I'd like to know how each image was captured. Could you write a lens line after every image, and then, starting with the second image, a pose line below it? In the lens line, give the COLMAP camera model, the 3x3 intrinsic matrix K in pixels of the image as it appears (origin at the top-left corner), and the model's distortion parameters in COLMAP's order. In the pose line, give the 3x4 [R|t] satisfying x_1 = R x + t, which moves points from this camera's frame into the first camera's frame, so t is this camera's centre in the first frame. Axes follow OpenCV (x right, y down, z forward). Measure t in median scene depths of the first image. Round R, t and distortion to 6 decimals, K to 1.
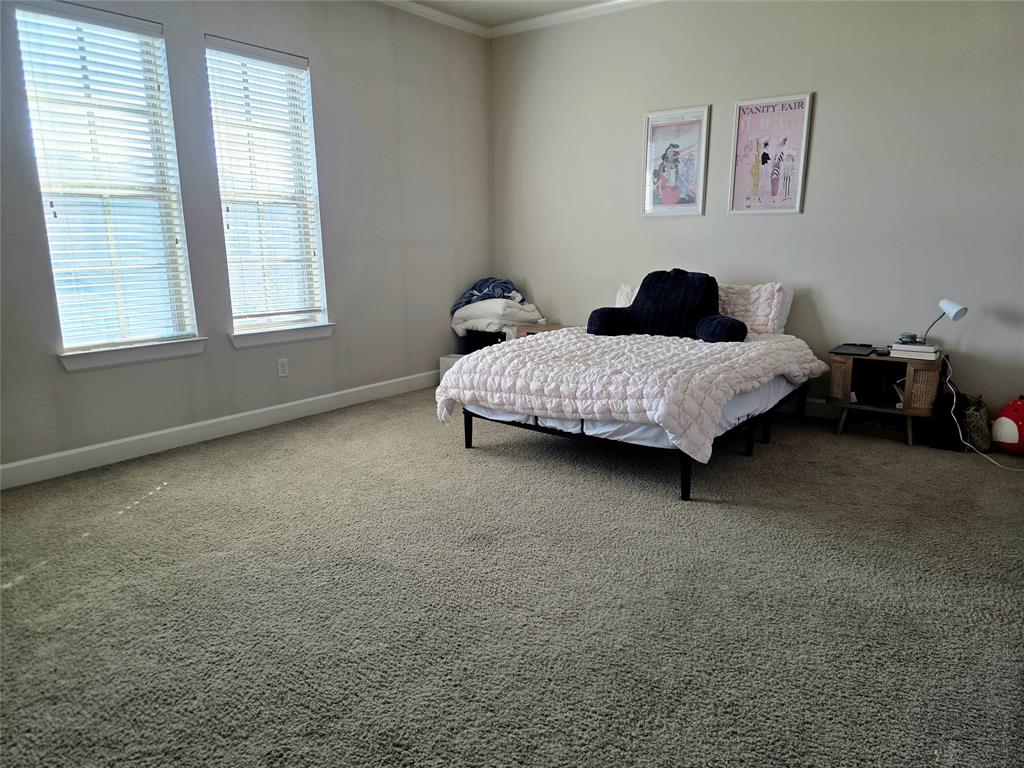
lens RADIAL K [[693.2, 0, 508.0], [0, 693.2, 380.0], [0, 0, 1]] dist [0.061434, -0.067632]
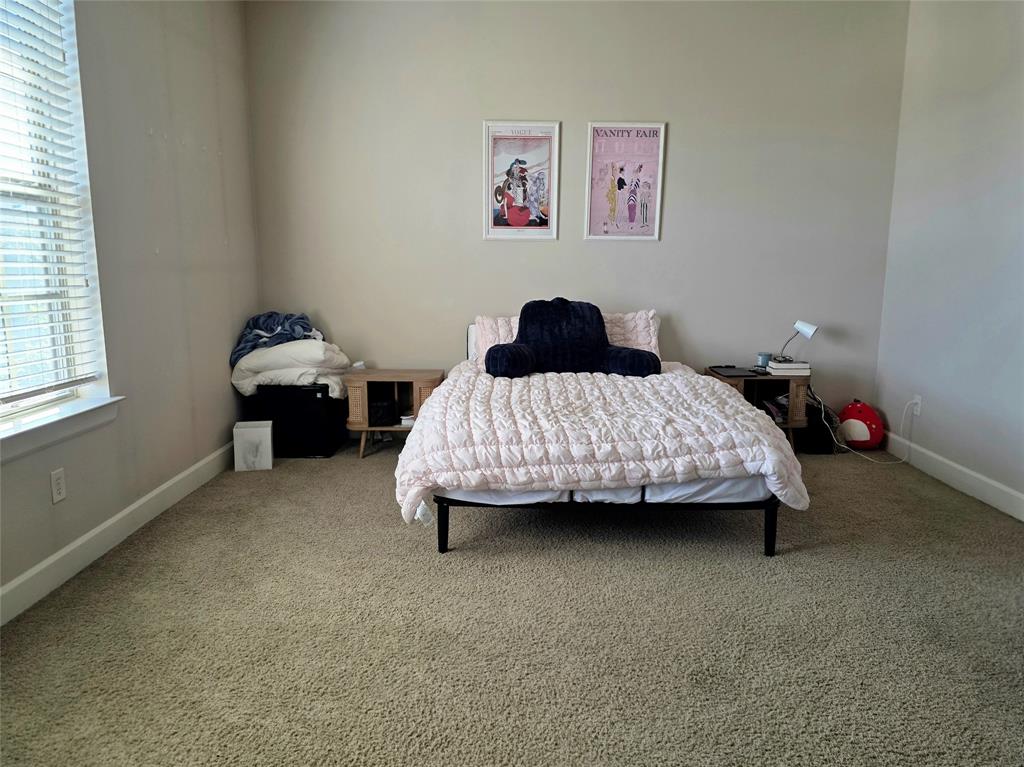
lens RADIAL K [[712.4, 0, 512.9], [0, 712.4, 377.4], [0, 0, 1]] dist [0.066693, -0.076277]
pose [[0.789633, -0.084893, 0.607678, -0.381515], [0.112062, 0.993678, -0.006798, -0.058573], [-0.603259, 0.073465, 0.794154, 0.318832]]
